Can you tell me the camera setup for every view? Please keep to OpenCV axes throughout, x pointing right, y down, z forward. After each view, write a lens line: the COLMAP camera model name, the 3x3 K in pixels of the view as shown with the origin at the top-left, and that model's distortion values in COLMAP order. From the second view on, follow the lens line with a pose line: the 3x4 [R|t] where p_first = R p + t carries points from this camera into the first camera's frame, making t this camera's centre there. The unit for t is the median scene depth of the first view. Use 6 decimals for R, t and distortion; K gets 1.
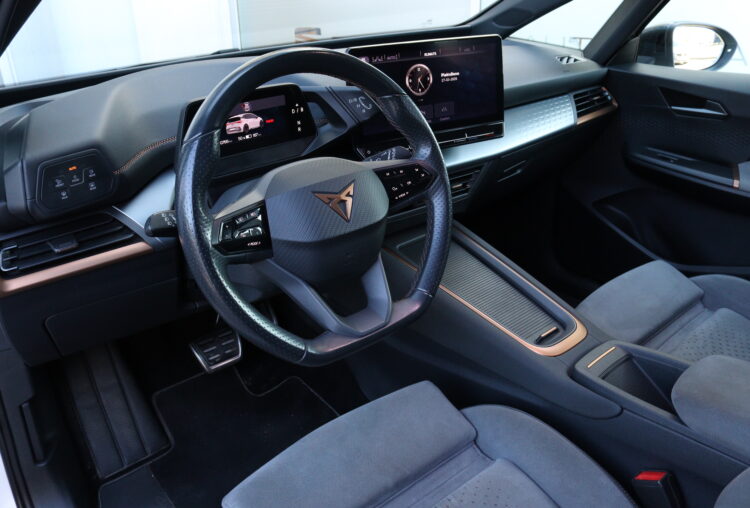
lens RADIAL K [[619.9, 0, 375.0], [0, 619.9, 254.0], [0, 0, 1]] dist [-0.176055, 0.139003]
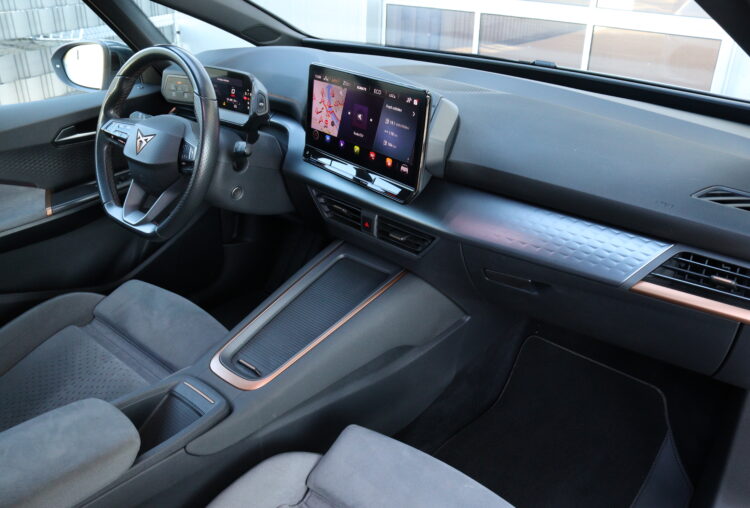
lens RADIAL K [[619.9, 0, 375.0], [0, 619.9, 254.0], [0, 0, 1]] dist [-0.176055, 0.139003]
pose [[0.177912, 0.477955, -0.860178, 1.273958], [-0.436465, 0.821764, 0.366336, -0.563301], [0.881956, 0.310262, 0.354812, 0.870283]]
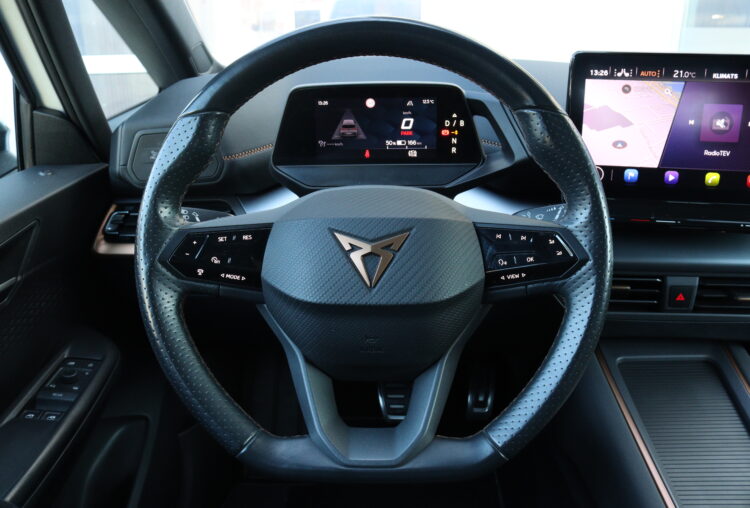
lens RADIAL K [[619.9, 0, 375.0], [0, 619.9, 254.0], [0, 0, 1]] dist [-0.176055, 0.139003]
pose [[0.745049, 0.254159, -0.616688, 0.278814], [-0.290753, 0.955846, 0.042666, -0.092872], [0.600303, 0.147516, 0.786050, 0.406665]]
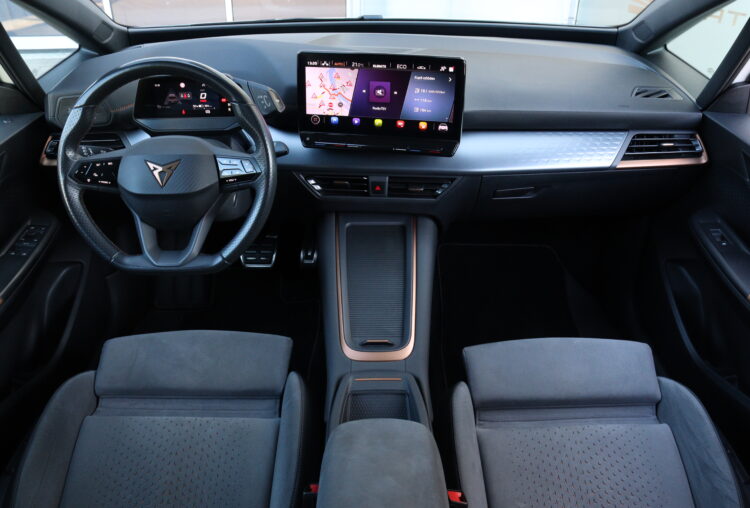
lens RADIAL K [[619.9, 0, 375.0], [0, 619.9, 254.0], [0, 0, 1]] dist [-0.176055, 0.139003]
pose [[0.776977, 0.360198, -0.516298, 0.902864], [-0.295515, 0.932845, 0.206084, -0.276227], [0.555857, -0.007549, 0.831244, 0.092033]]
